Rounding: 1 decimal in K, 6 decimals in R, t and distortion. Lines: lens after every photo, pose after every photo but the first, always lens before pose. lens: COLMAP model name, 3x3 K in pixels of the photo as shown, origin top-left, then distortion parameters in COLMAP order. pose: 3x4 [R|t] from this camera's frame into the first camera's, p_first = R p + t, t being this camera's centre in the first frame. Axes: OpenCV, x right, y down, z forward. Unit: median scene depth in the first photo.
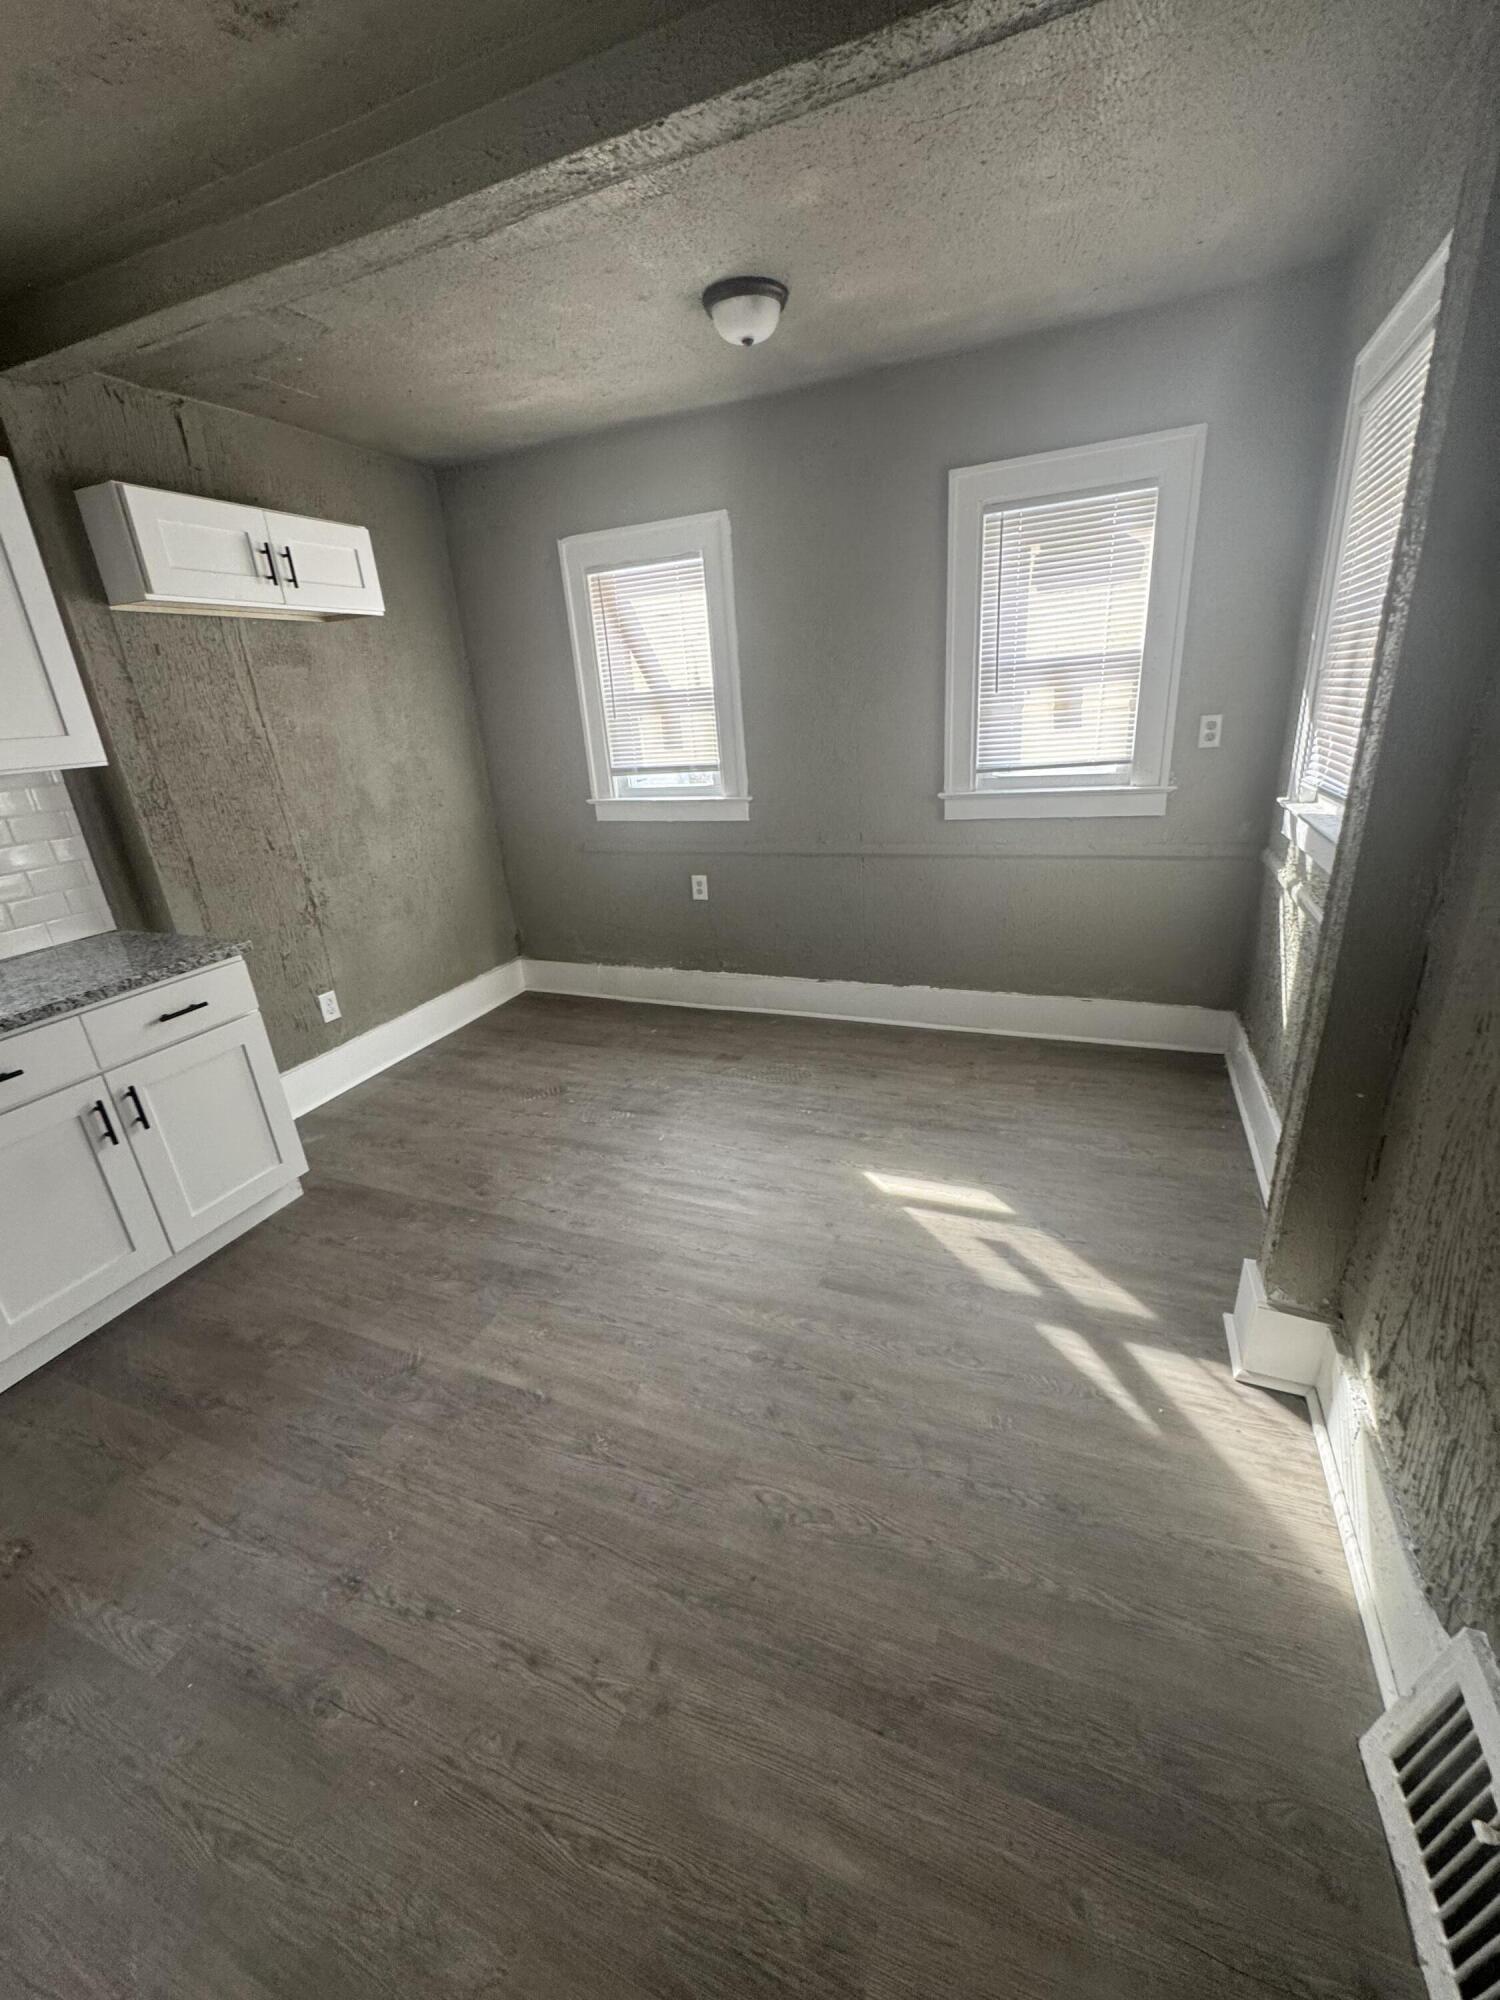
lens RADIAL K [[802.1, 0, 750.0], [0, 802.1, 996.1], [0, 0, 1]] dist [0.000429, -0.000222]
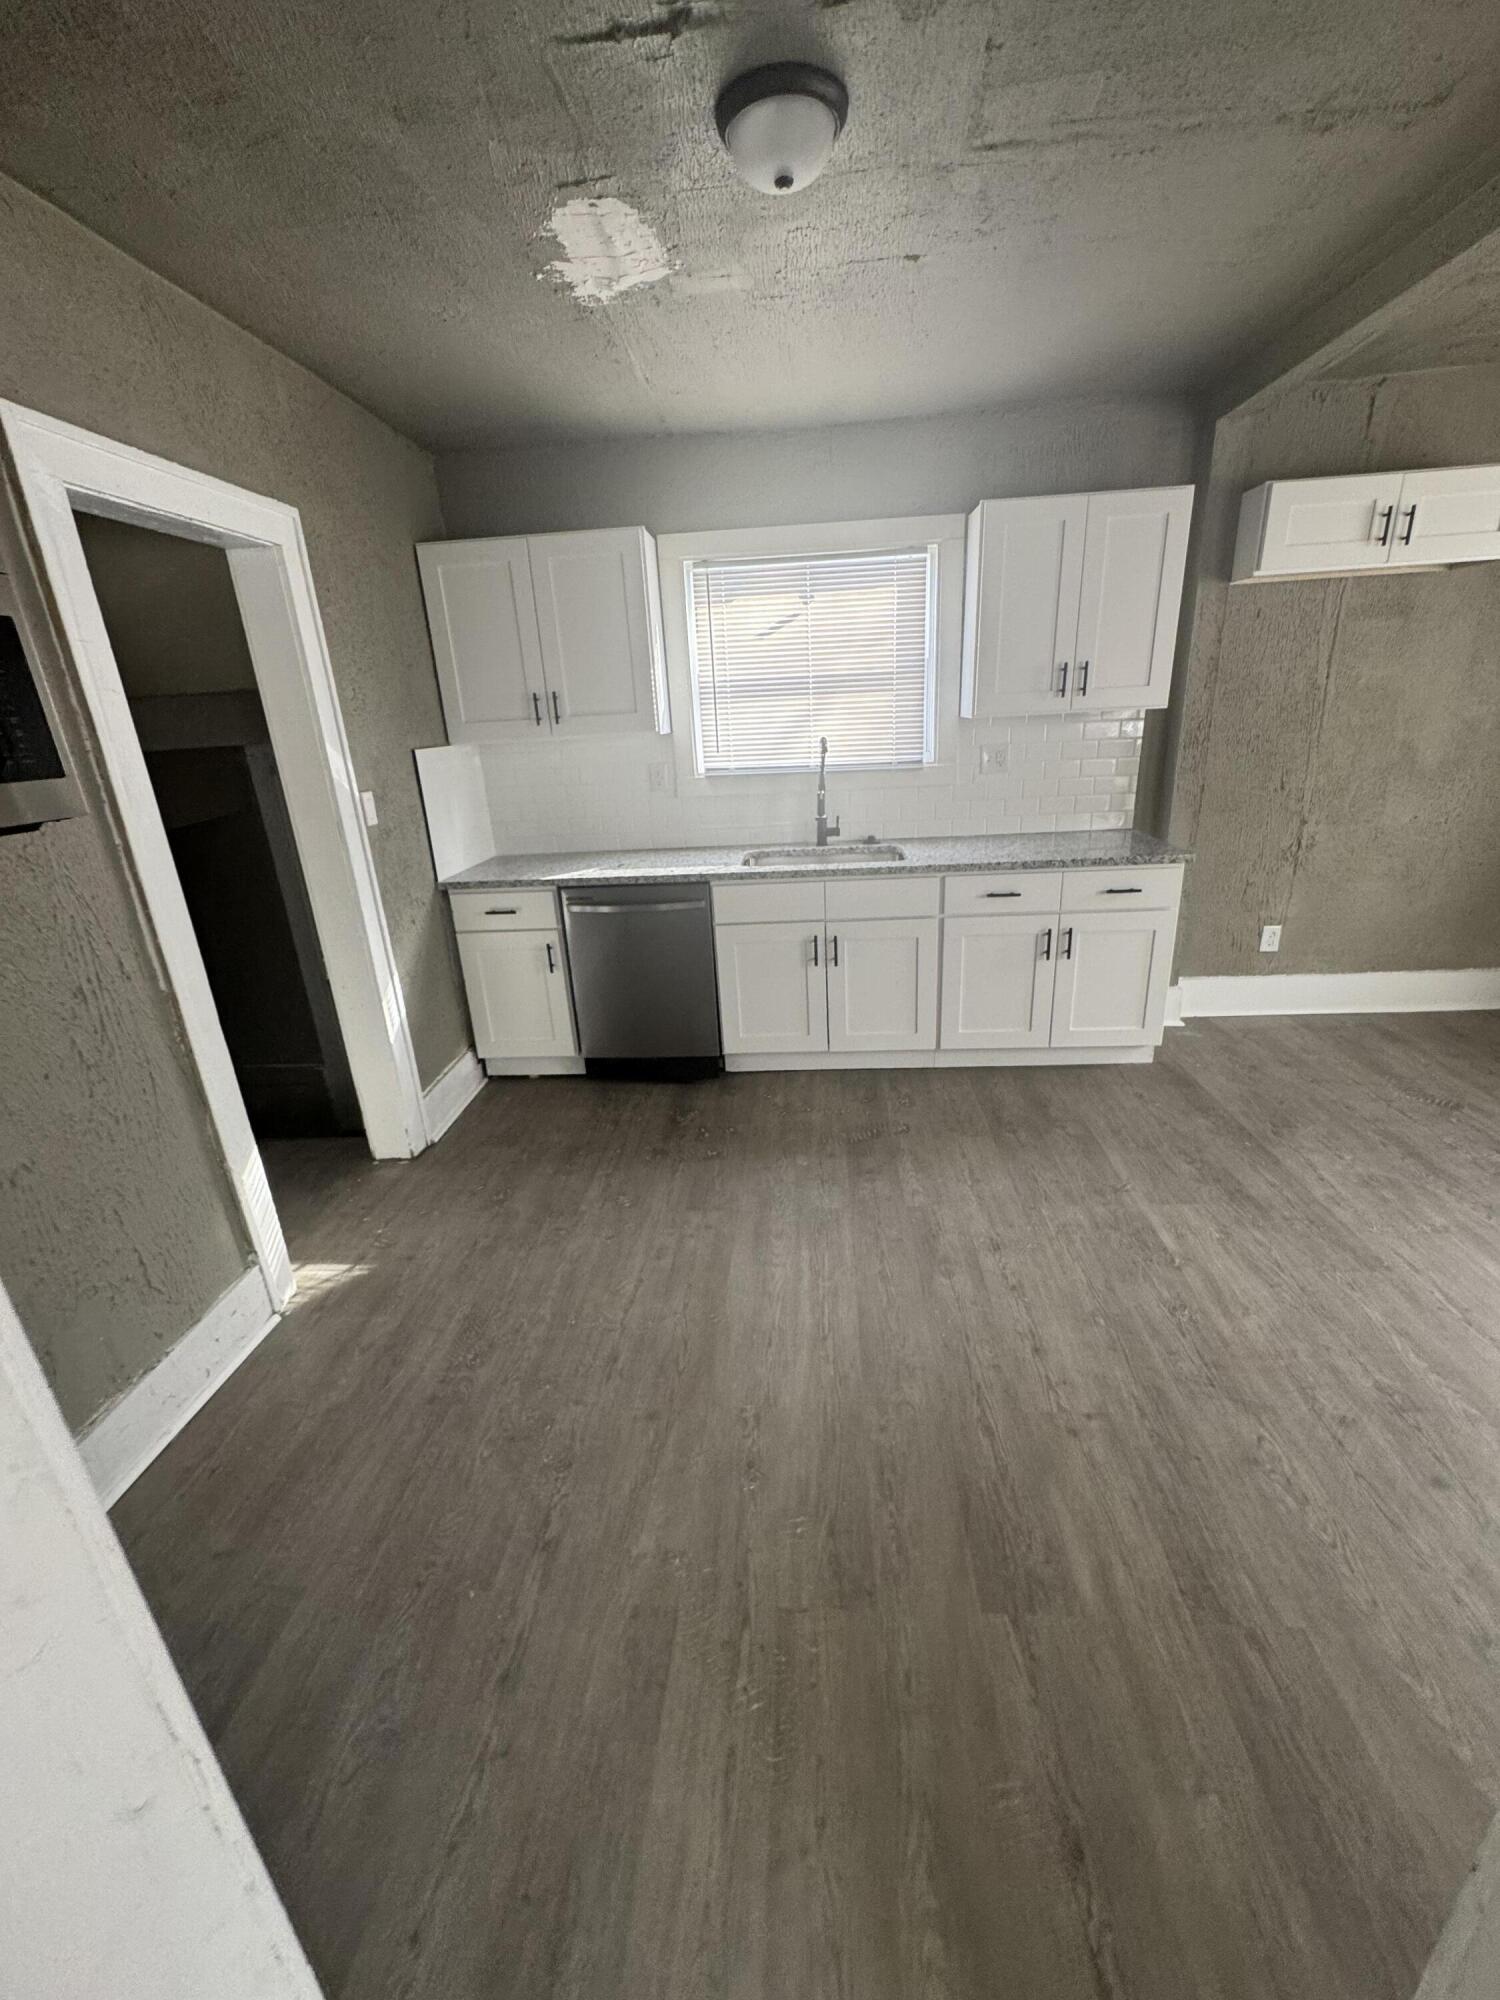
lens RADIAL K [[802.1, 0, 750.0], [0, 802.1, 996.1], [0, 0, 1]] dist [0.000429, -0.000222]
pose [[0.316964, 0.367782, -0.874226, 0.326084], [-0.304498, 0.912418, 0.273449, 0.002174], [0.898229, 0.179527, 0.401192, -0.089760]]
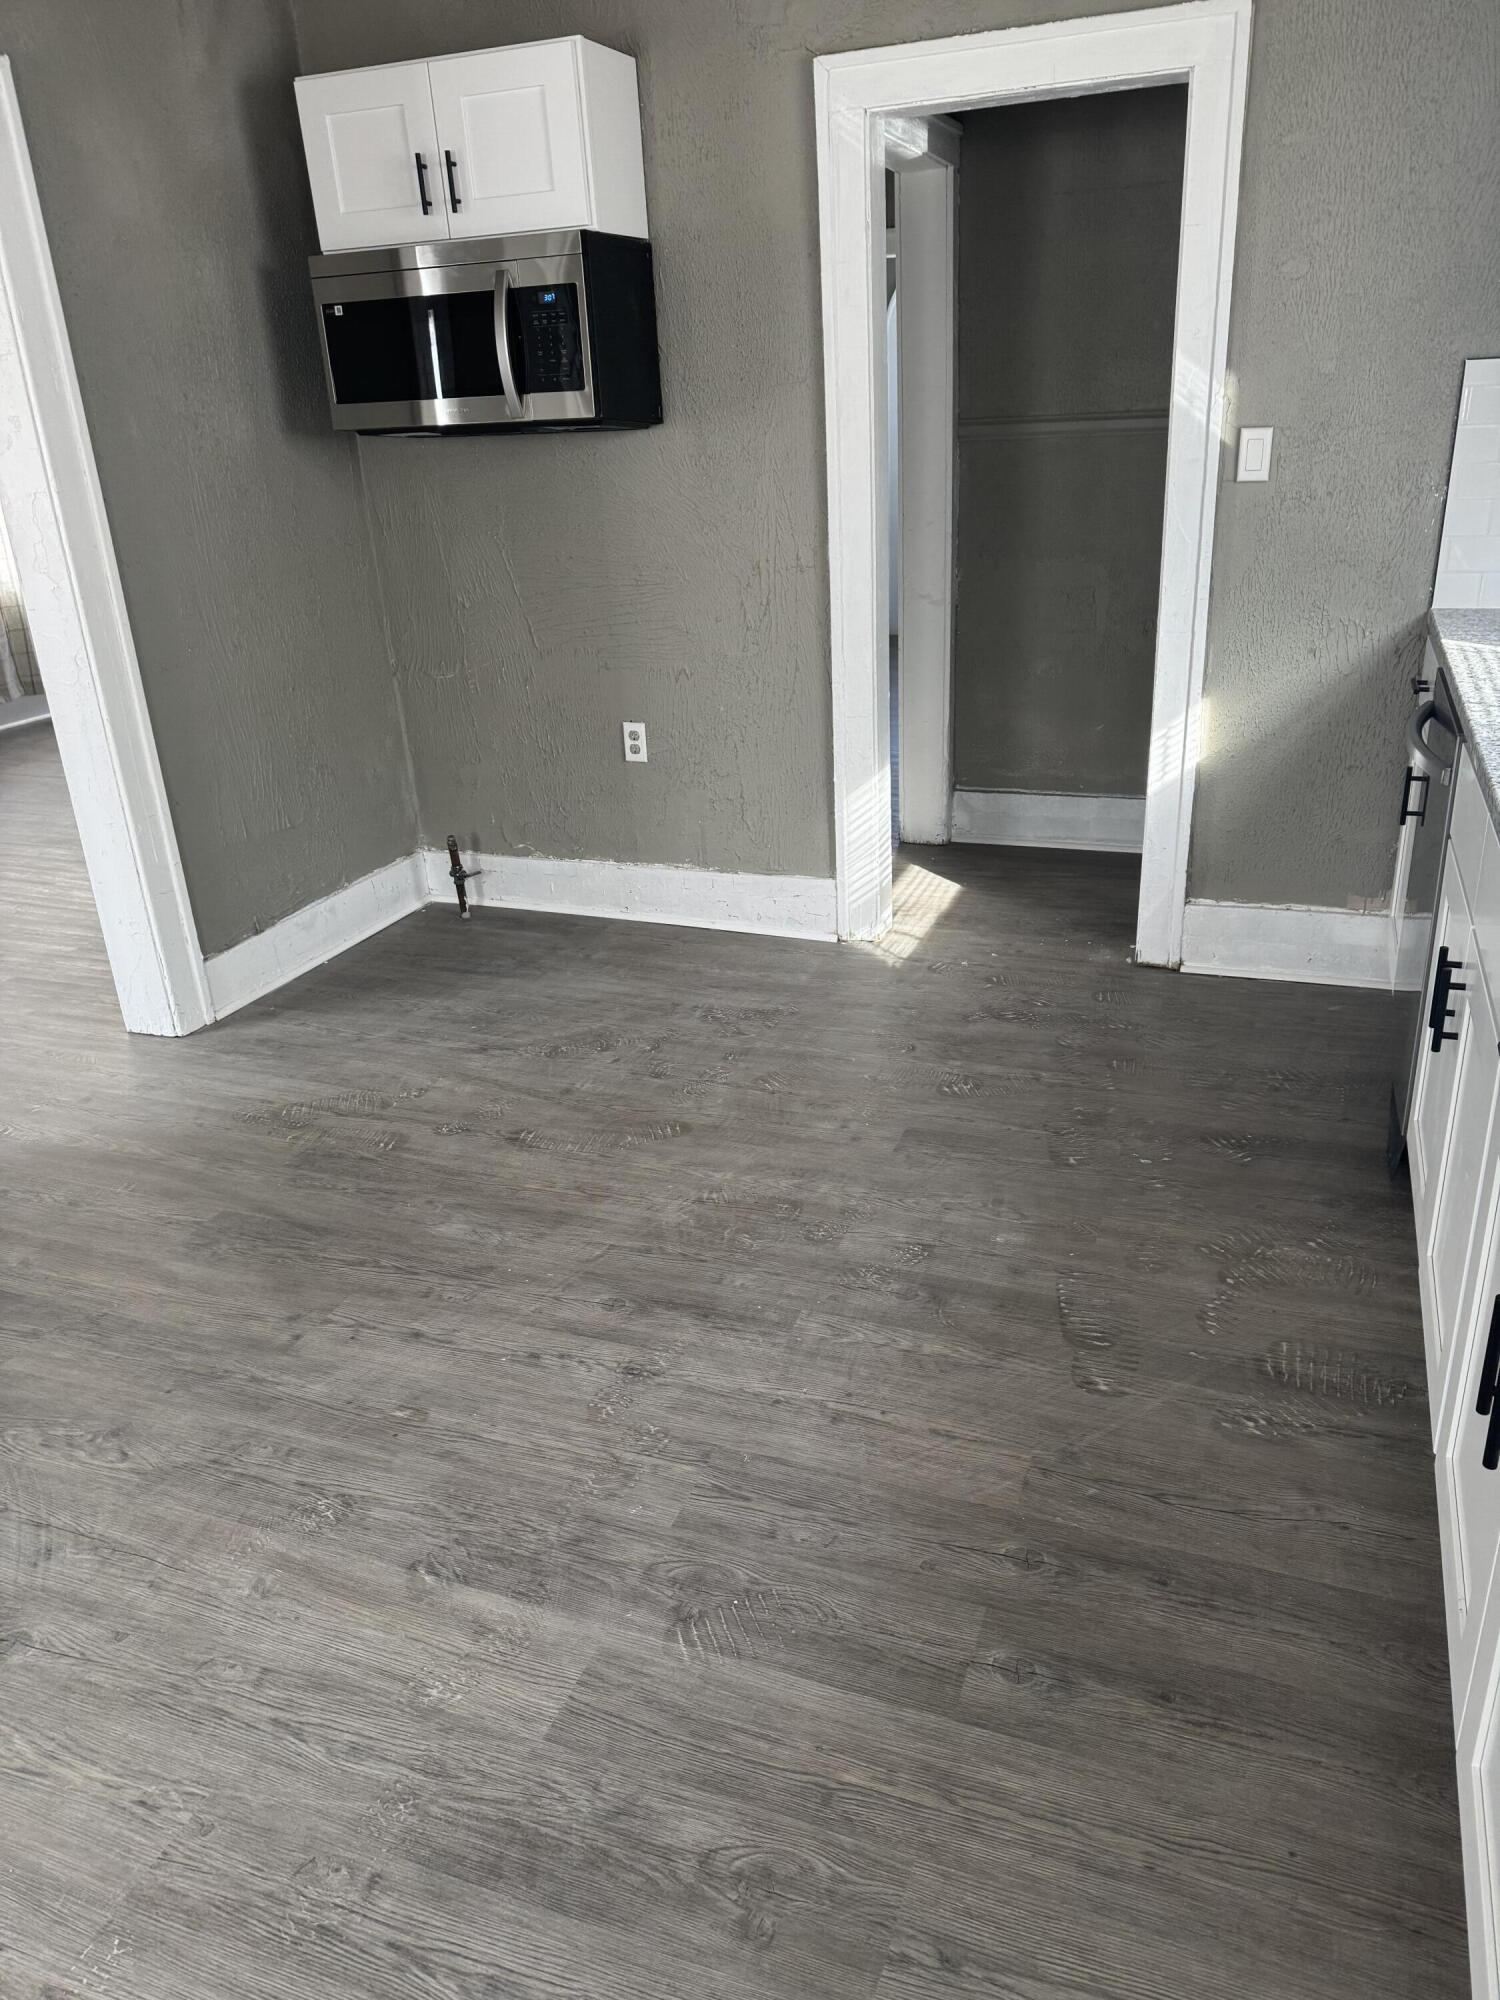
lens RADIAL K [[1407.9, 0, 753.1], [0, 1407.9, 995.7], [0, 0, 1]] dist [0.042601, -0.055382]
pose [[-0.993080, 0.116309, 0.016287, -0.414470], [0.096166, 0.725699, 0.681258, -0.345074], [0.067417, 0.678110, -0.731862, 1.100849]]
